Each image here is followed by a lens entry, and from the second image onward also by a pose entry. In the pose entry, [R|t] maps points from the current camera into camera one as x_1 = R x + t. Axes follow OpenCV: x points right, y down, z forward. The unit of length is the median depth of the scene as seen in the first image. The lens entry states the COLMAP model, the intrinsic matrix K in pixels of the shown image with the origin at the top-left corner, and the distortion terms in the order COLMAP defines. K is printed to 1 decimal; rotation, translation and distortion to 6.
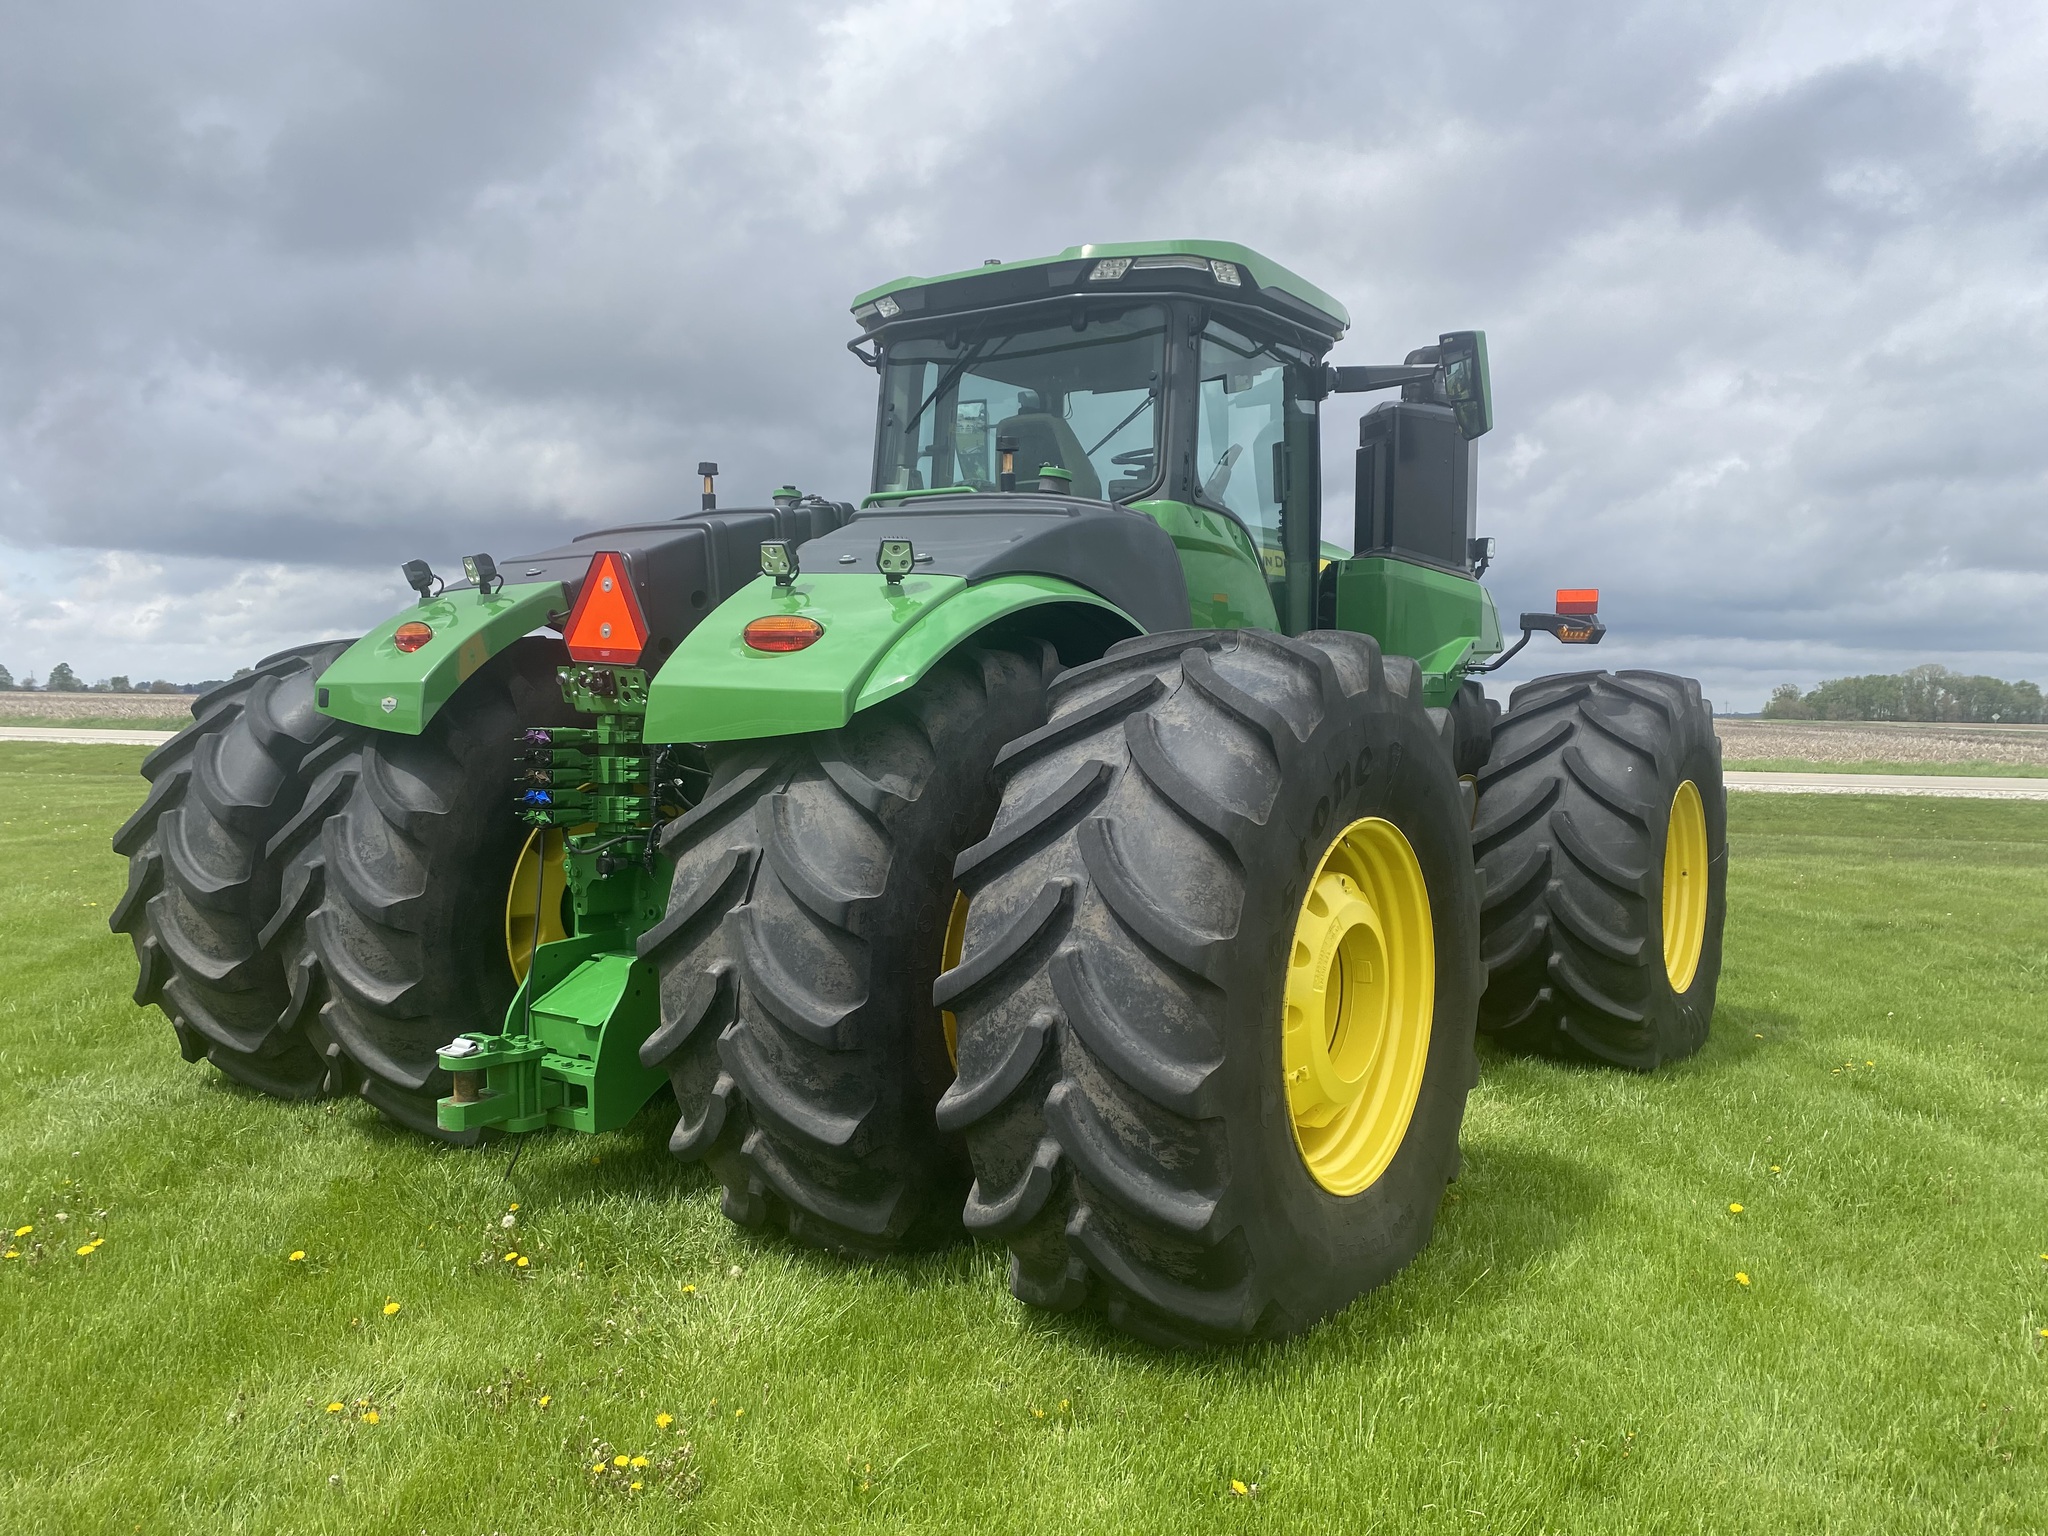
lens RADIAL K [[1599.0, 0, 1013.4], [0, 1599.0, 762.0], [0, 0, 1]] dist [0.047758, -0.062645]
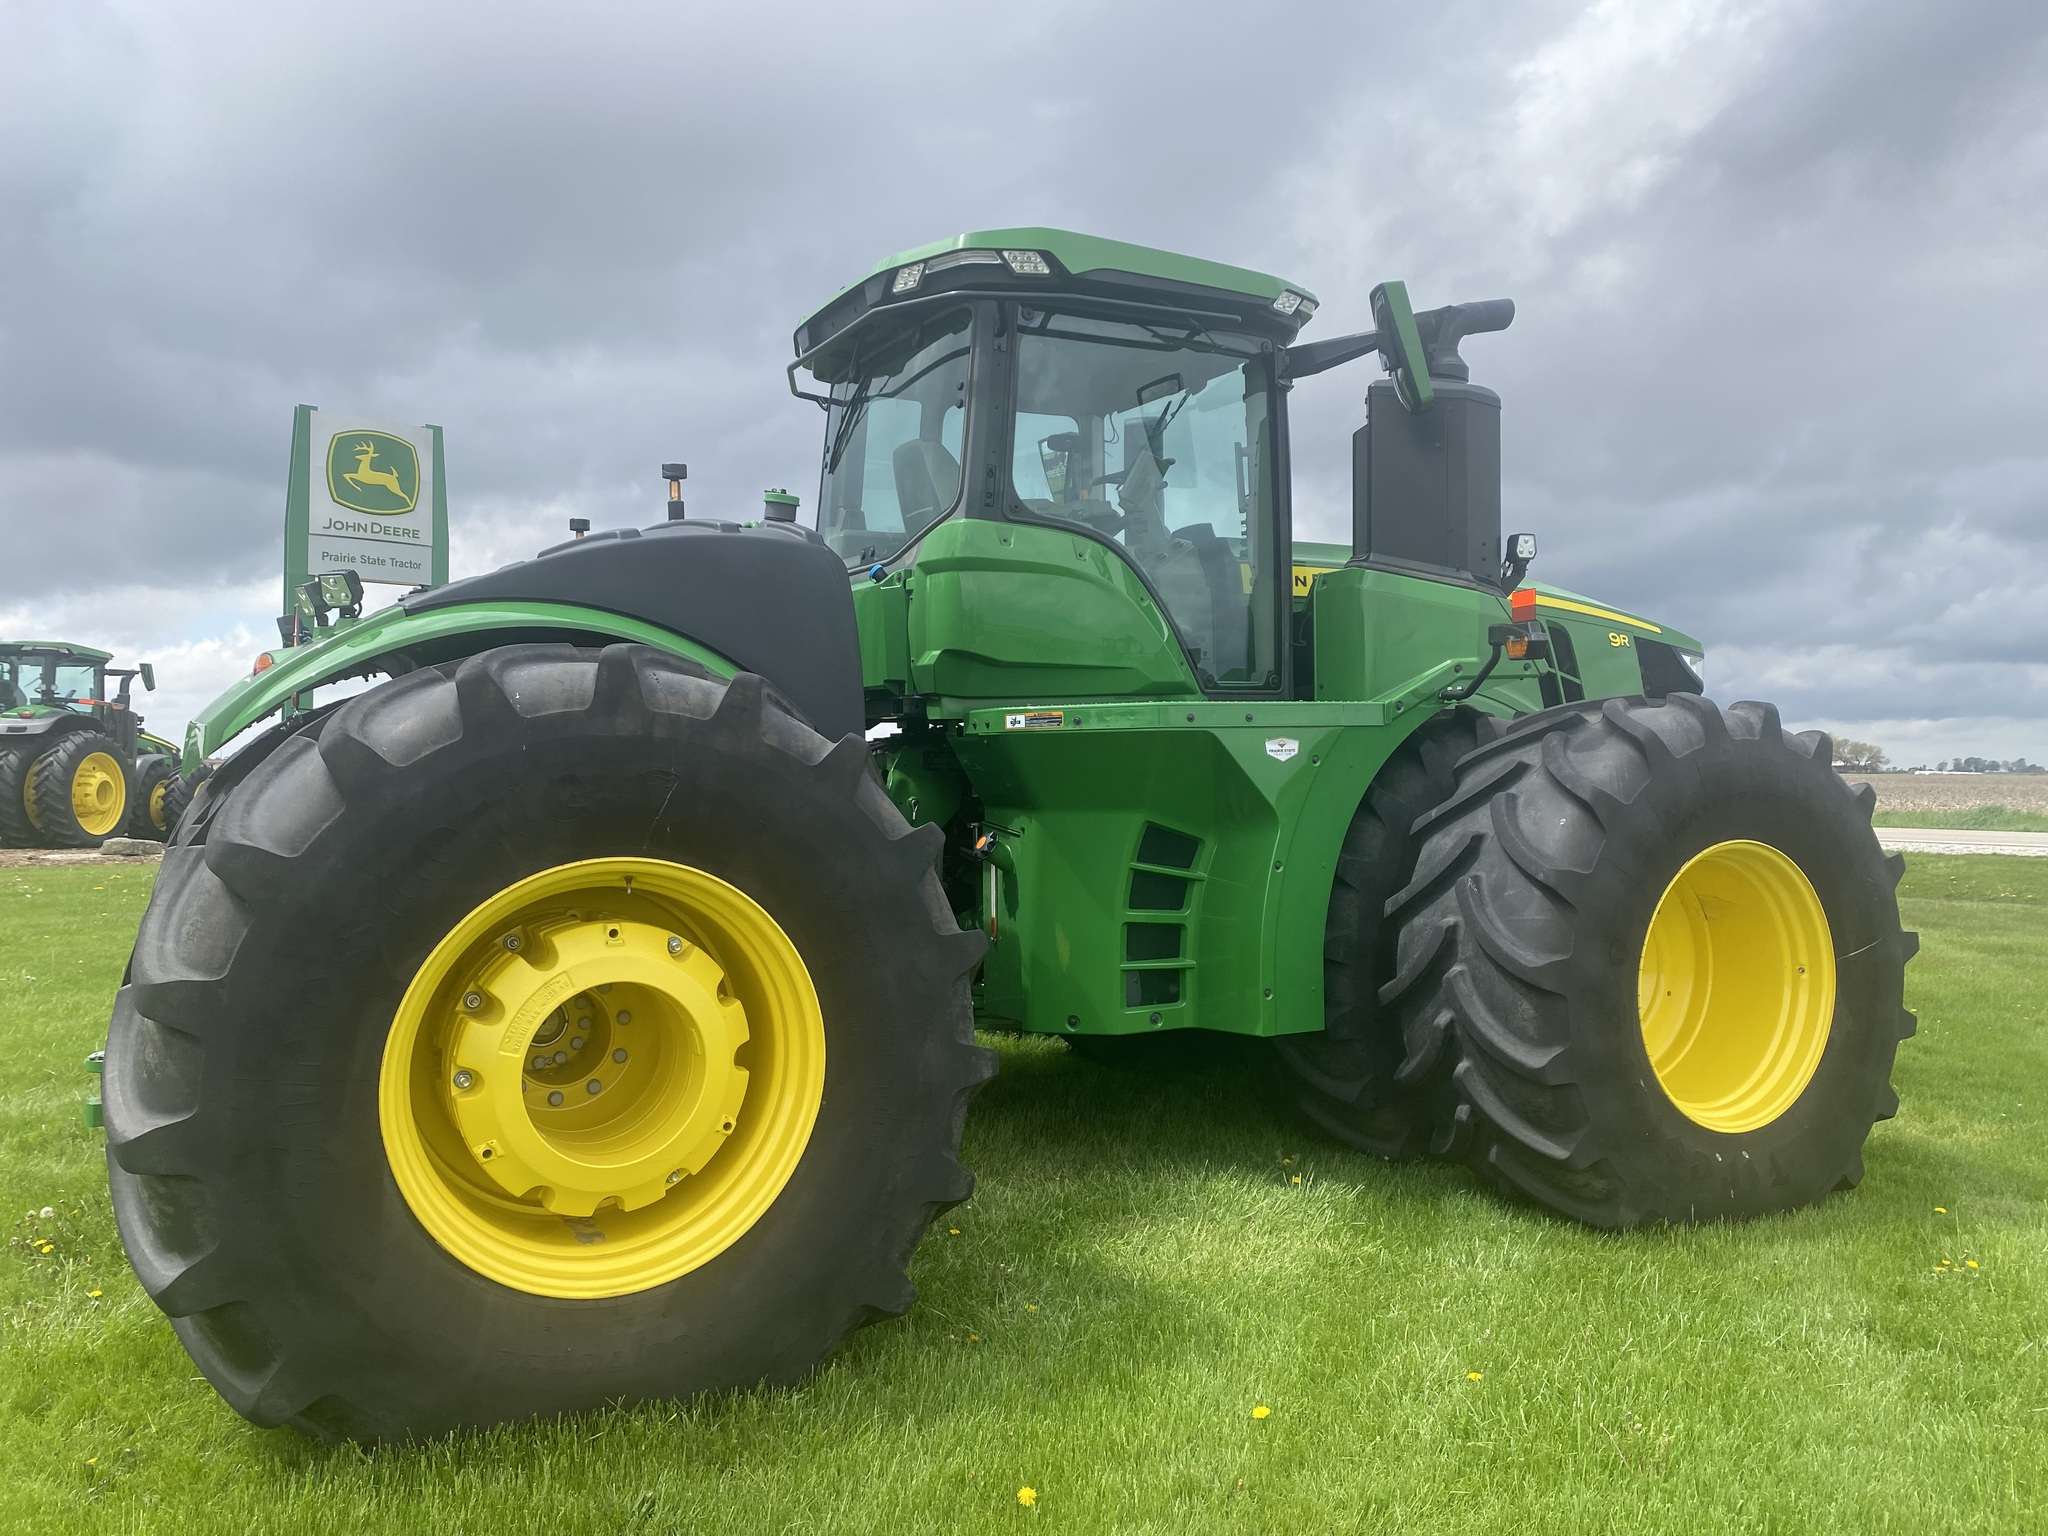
lens RADIAL K [[1599.0, 0, 1013.4], [0, 1599.0, 762.0], [0, 0, 1]] dist [0.047758, -0.062645]
pose [[0.881848, -0.012722, -0.471363, 0.522527], [-0.009092, 0.998991, -0.043972, 0.012006], [0.471447, 0.043062, 0.880843, 0.214975]]
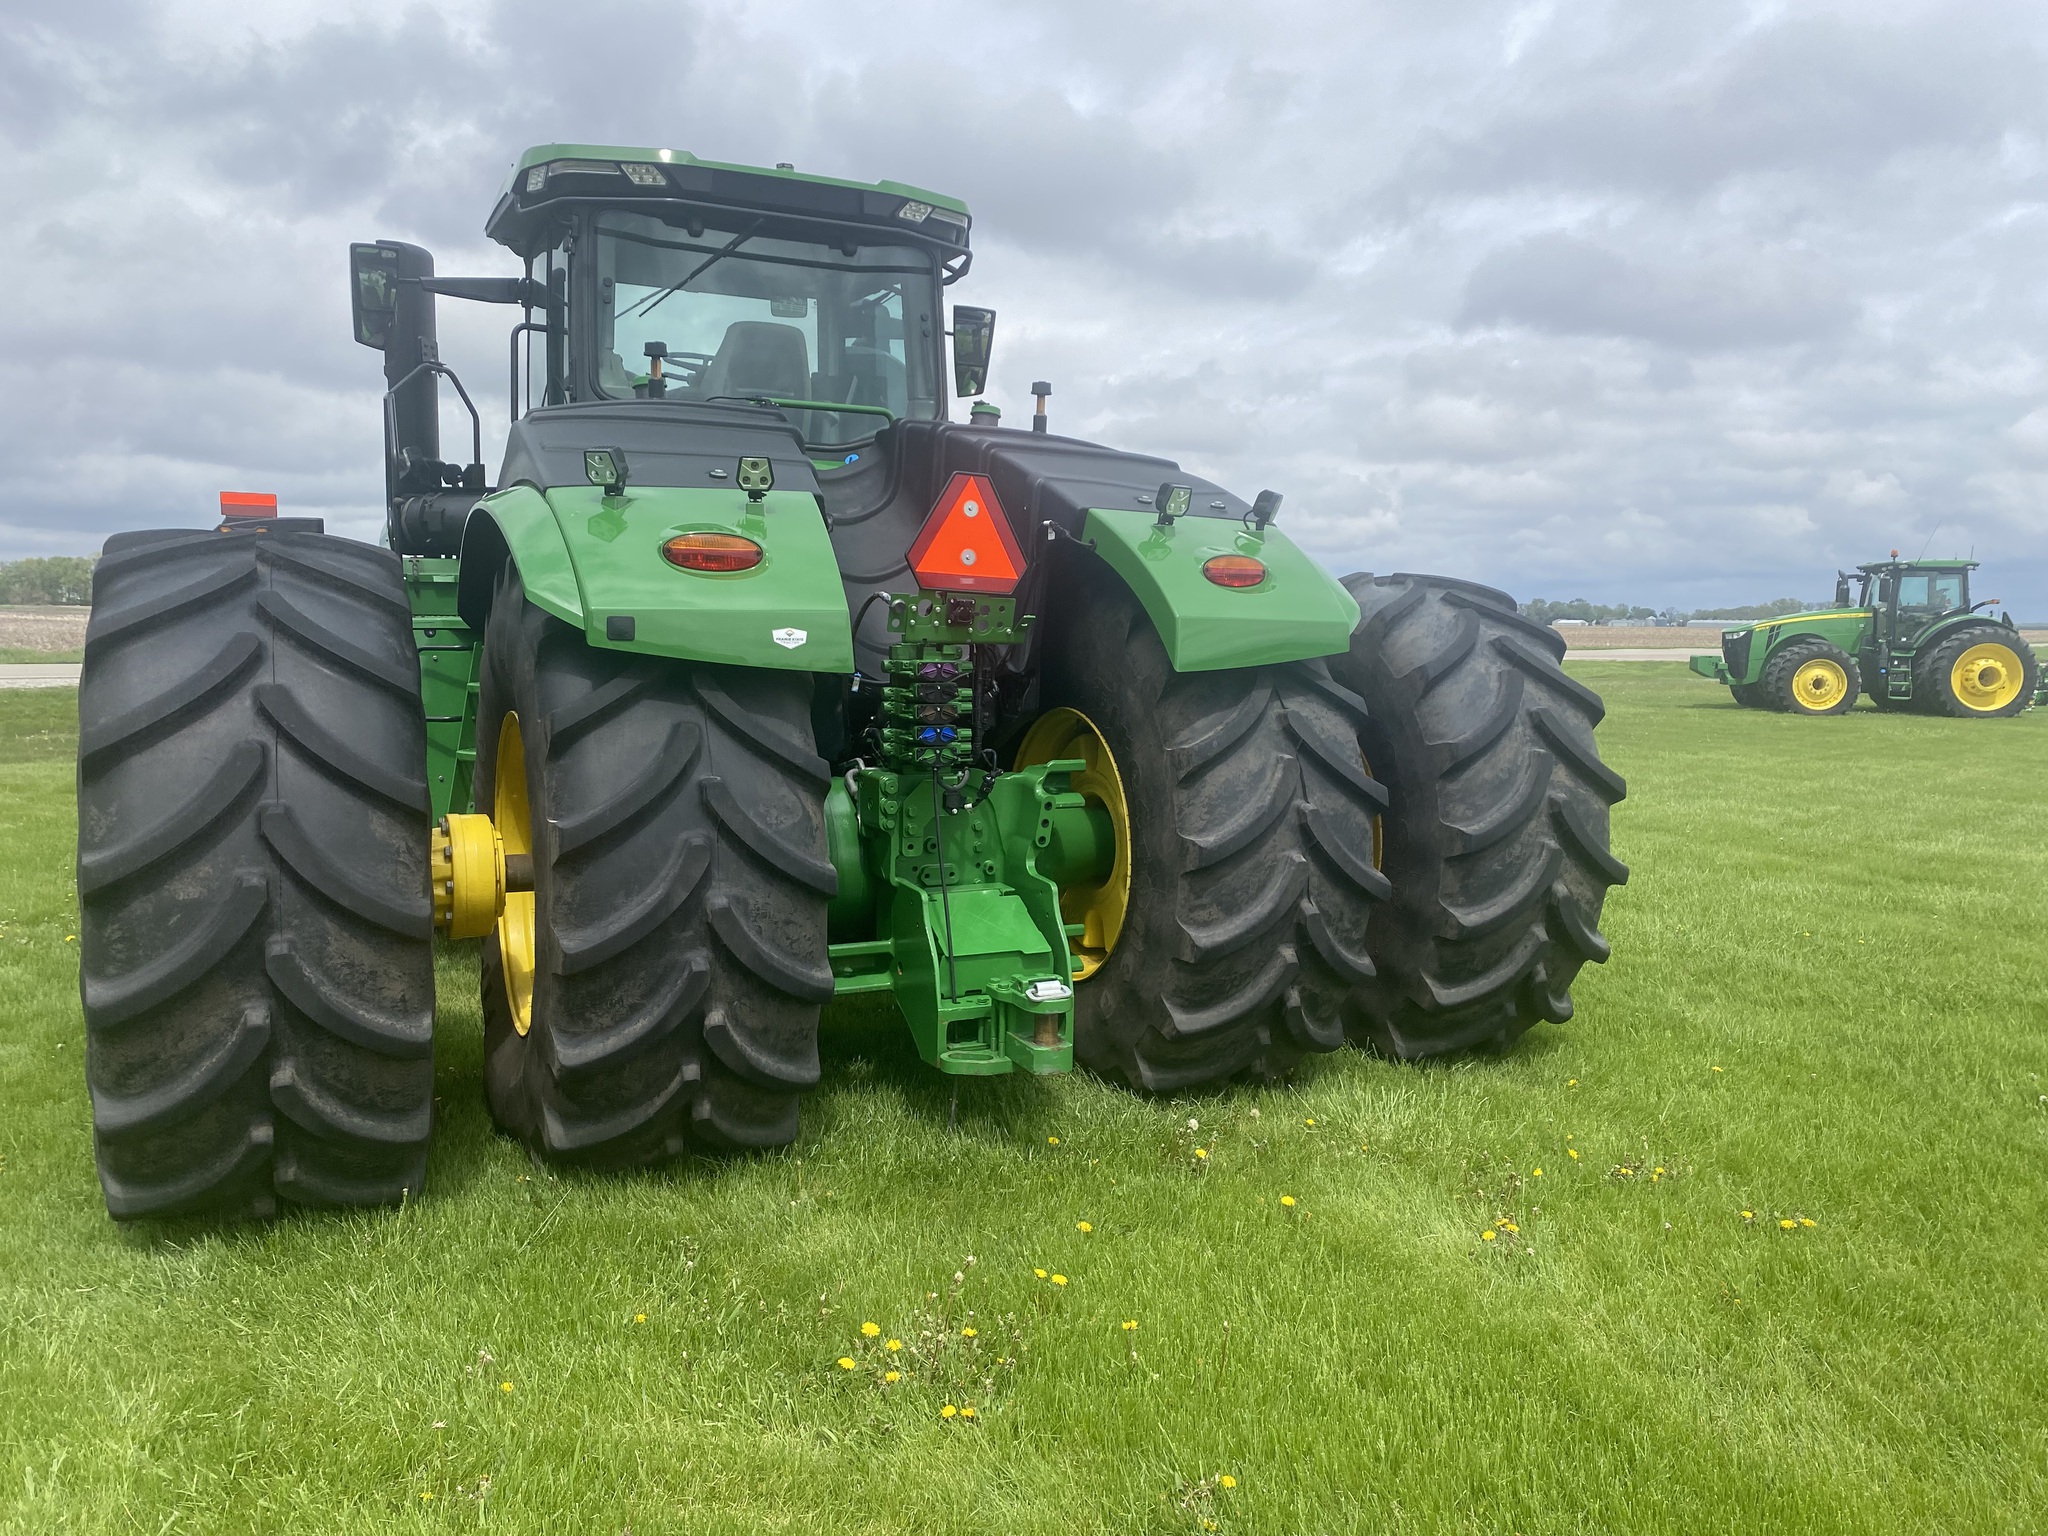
lens RADIAL K [[1599.0, 0, 1013.4], [0, 1599.0, 762.0], [0, 0, 1]] dist [0.047758, -0.062645]
pose [[0.574250, -0.097921, 0.812803, -0.768932], [0.048706, 0.995149, 0.085477, -0.030037], [-0.817230, -0.009497, 0.576234, 0.314076]]
